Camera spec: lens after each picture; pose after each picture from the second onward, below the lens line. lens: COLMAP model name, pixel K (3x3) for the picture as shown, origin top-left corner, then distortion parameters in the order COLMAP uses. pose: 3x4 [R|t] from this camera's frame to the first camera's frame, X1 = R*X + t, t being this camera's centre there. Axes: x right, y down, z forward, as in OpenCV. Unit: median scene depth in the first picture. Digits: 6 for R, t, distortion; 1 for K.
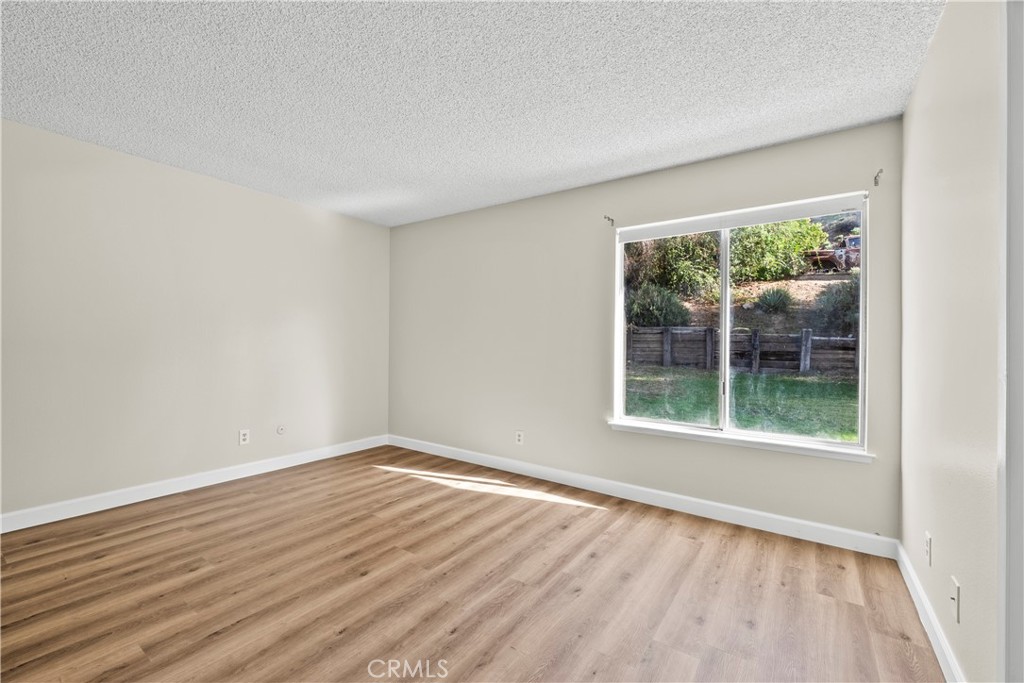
lens RADIAL K [[426.4, 0, 510.2], [0, 426.4, 341.1], [0, 0, 1]] dist [-0.002076, 0.000503]
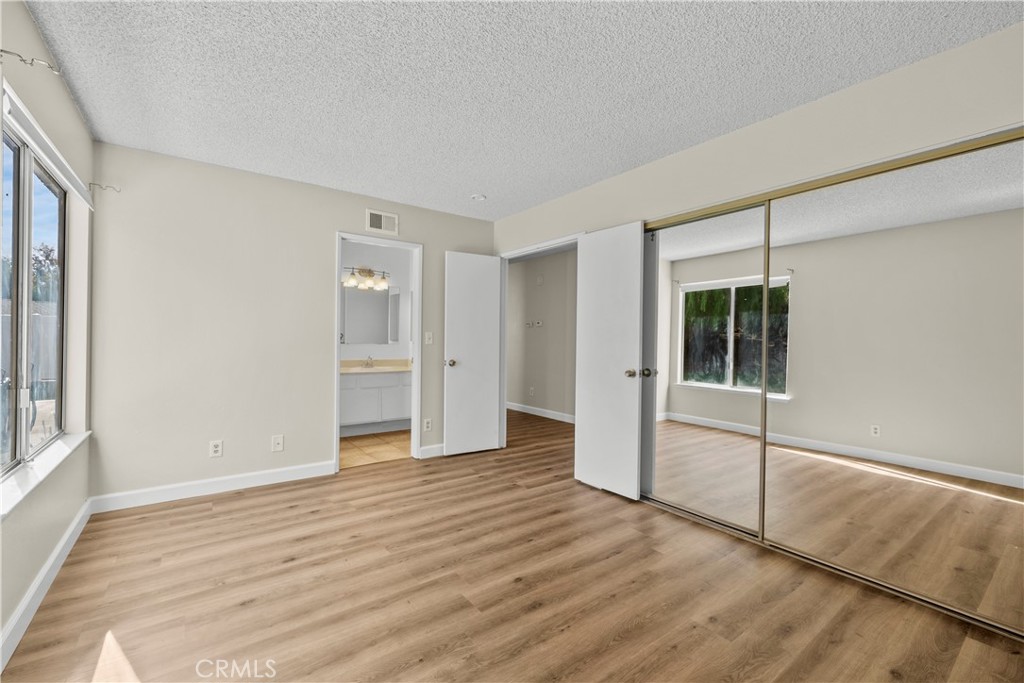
lens RADIAL K [[426.4, 0, 510.2], [0, 426.4, 341.1], [0, 0, 1]] dist [-0.002076, 0.000503]
pose [[-0.948366, -0.026519, 0.316068, -0.526839], [-0.027151, 0.999628, 0.002406, -0.002504], [-0.316015, -0.006300, -0.948733, 1.645685]]
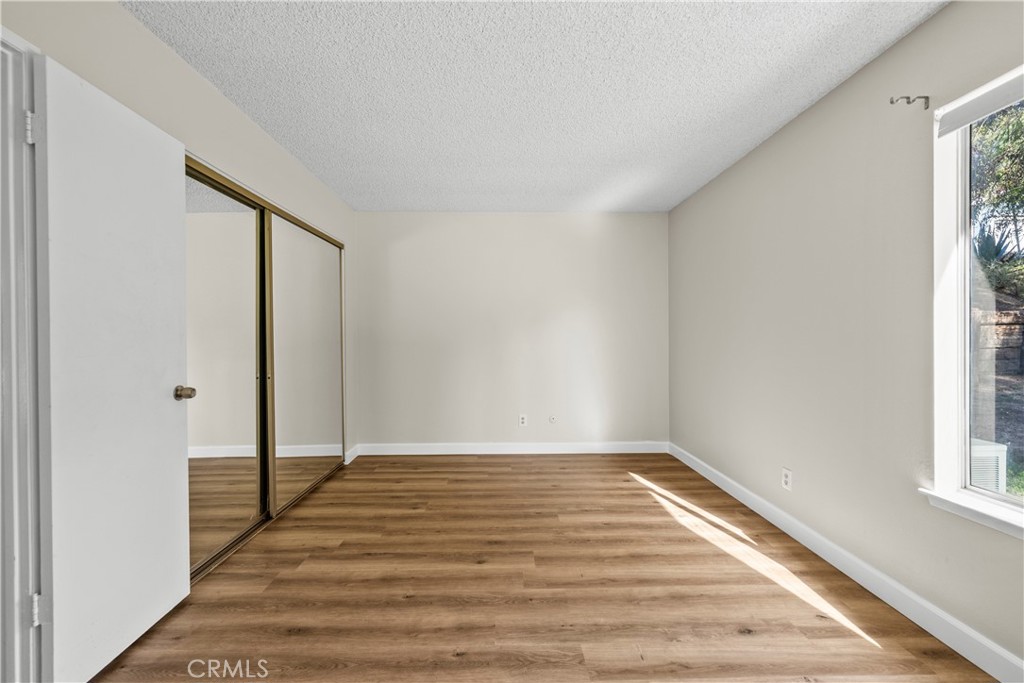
lens RADIAL K [[426.4, 0, 510.2], [0, 426.4, 341.1], [0, 0, 1]] dist [-0.002076, 0.000503]
pose [[0.589976, -0.009024, -0.807370, 0.468065], [0.013602, 0.999907, -0.001237, 0.004306], [0.807306, -0.010252, 0.590044, 0.378919]]
